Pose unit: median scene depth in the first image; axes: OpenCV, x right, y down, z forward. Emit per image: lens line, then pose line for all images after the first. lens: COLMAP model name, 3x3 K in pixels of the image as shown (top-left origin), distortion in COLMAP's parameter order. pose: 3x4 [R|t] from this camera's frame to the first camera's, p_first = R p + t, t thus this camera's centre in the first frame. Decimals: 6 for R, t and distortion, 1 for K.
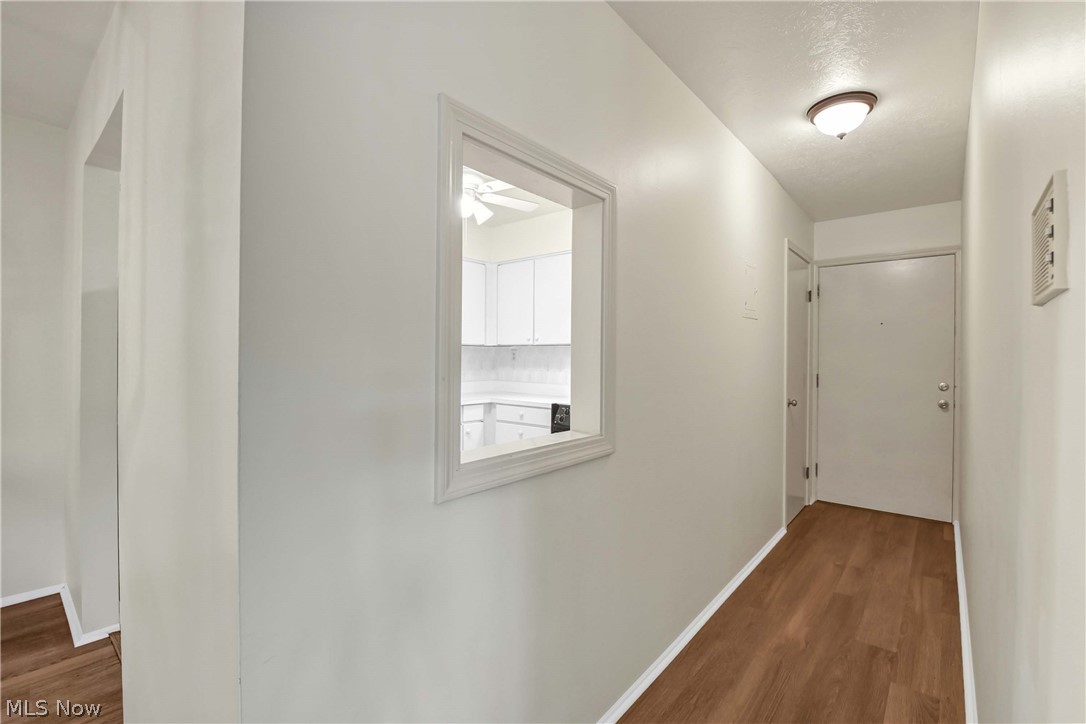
lens RADIAL K [[485.9, 0, 546.7], [0, 485.9, 355.5], [0, 0, 1]] dist [-0.002235, -0.011695]
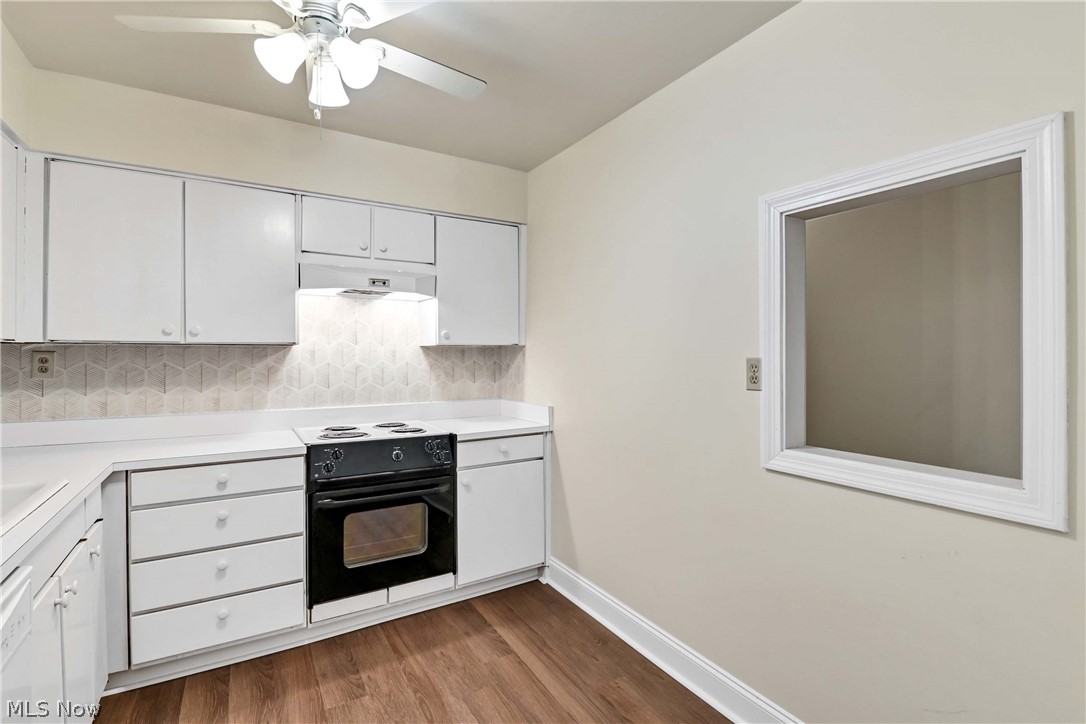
lens RADIAL K [[495.9, 0, 548.6], [0, 495.9, 354.3], [0, 0, 1]] dist [-0.000022, -0.011065]
pose [[0.331062, -0.001936, 0.943607, -0.390920], [0.003895, 0.999992, 0.000686, -0.008586], [-0.943601, 0.003448, 0.331067, 0.453667]]
